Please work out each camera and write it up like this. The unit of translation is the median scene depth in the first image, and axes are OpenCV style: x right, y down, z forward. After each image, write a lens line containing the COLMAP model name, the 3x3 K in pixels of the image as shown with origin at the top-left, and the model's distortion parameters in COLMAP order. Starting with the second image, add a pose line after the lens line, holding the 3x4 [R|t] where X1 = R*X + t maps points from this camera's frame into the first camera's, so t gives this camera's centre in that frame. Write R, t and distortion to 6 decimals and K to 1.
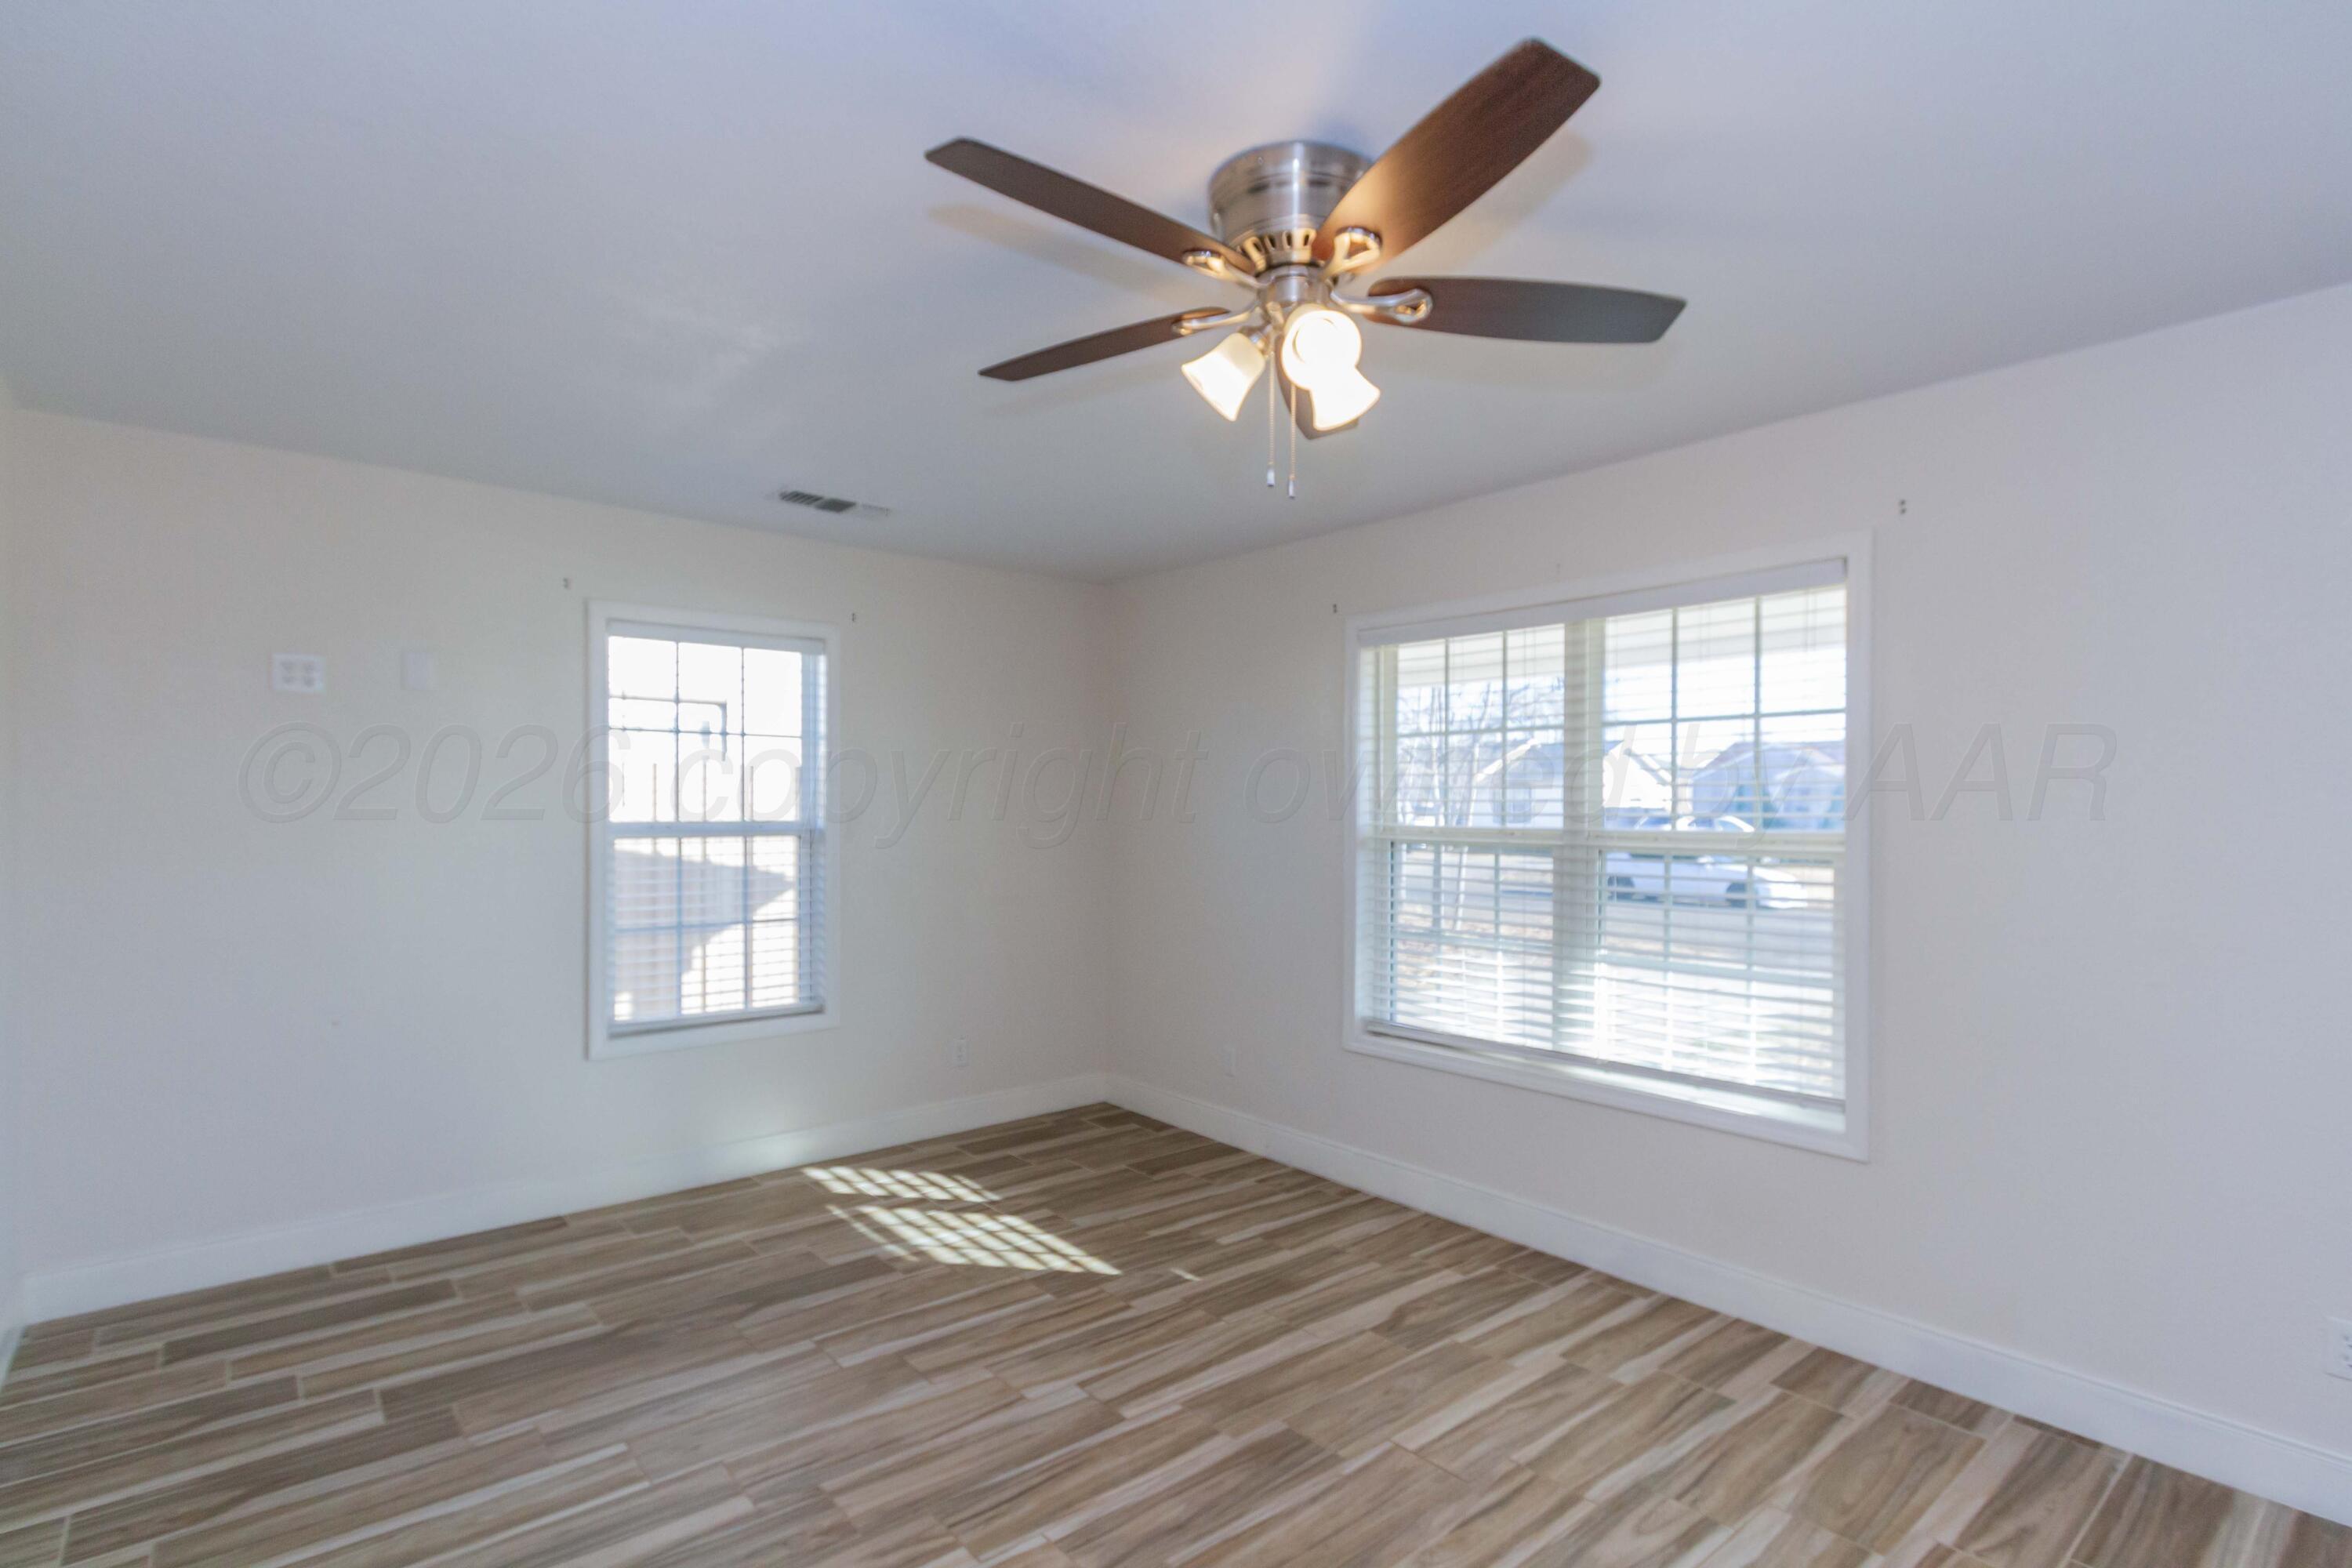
lens RADIAL K [[1099.1, 0, 1175.6], [0, 1099.1, 811.5], [0, 0, 1]] dist [0.002173, -0.000525]
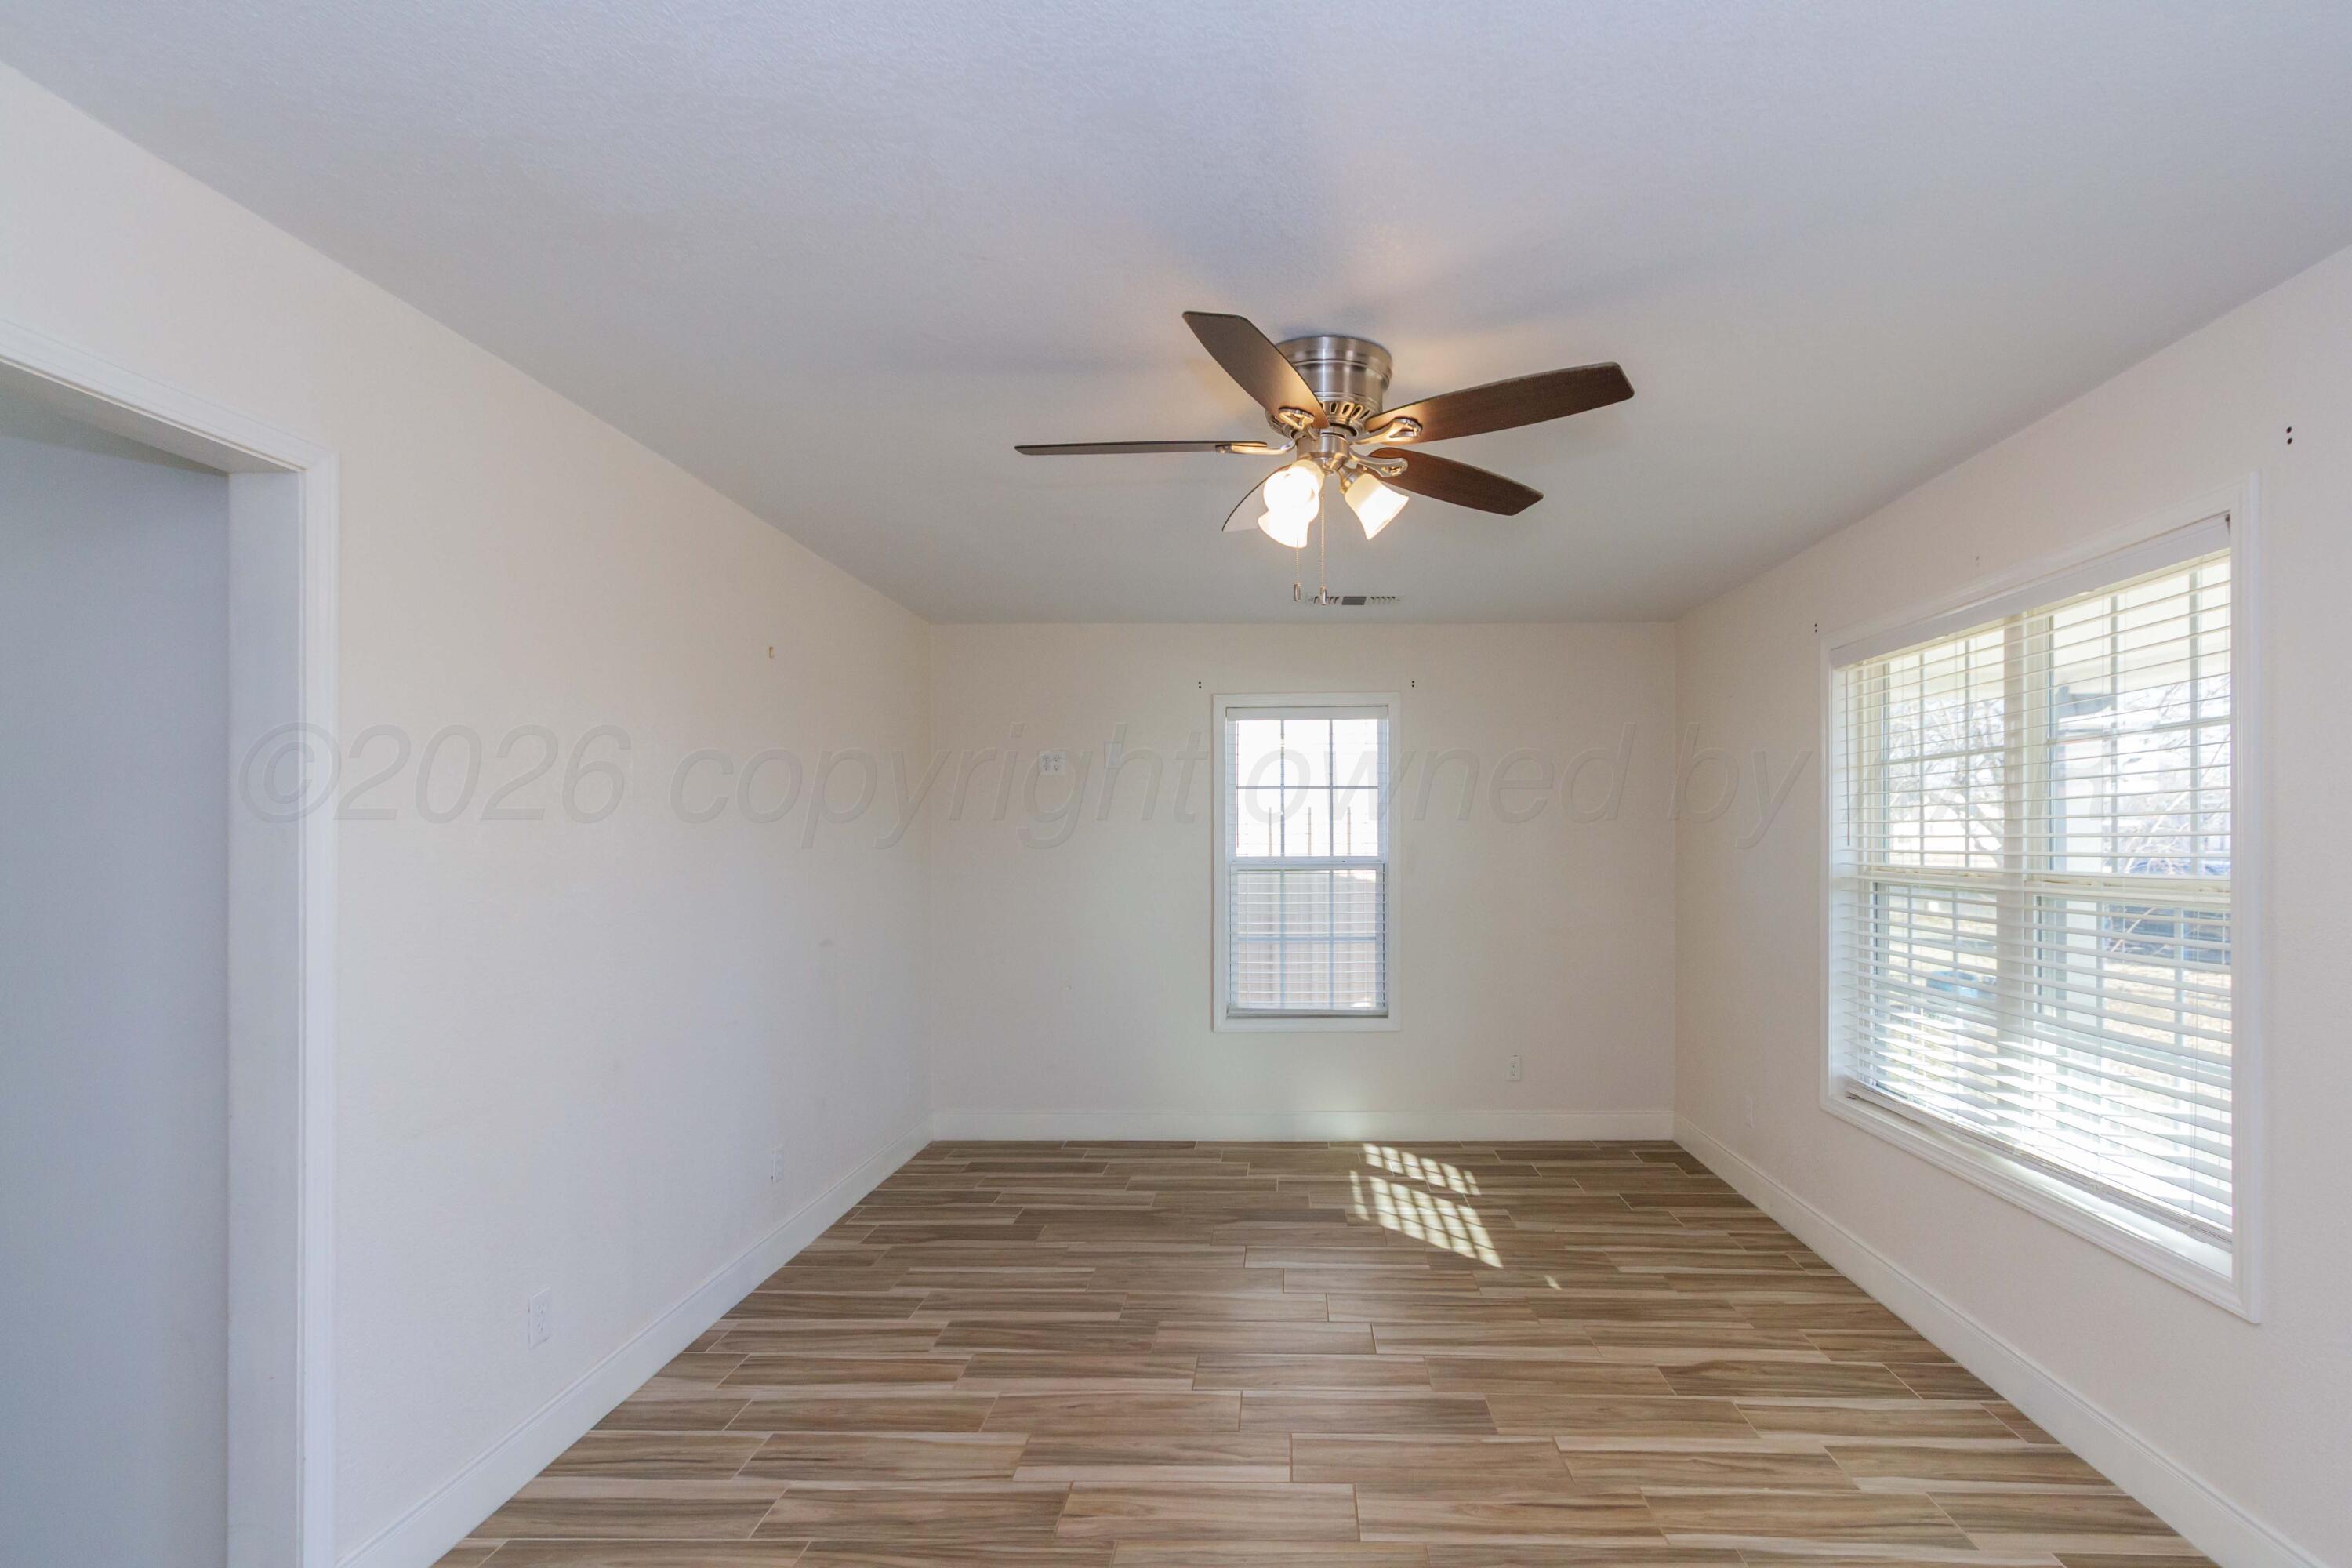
lens RADIAL K [[1052.4, 0, 1185.4], [0, 1052.4, 849.3], [0, 0, 1]] dist [0.011749, -0.009753]
pose [[0.749344, -0.003571, -0.662171, 0.415656], [0.006384, 0.999978, 0.001832, -0.005859], [0.662150, -0.005600, 0.749351, -0.006910]]
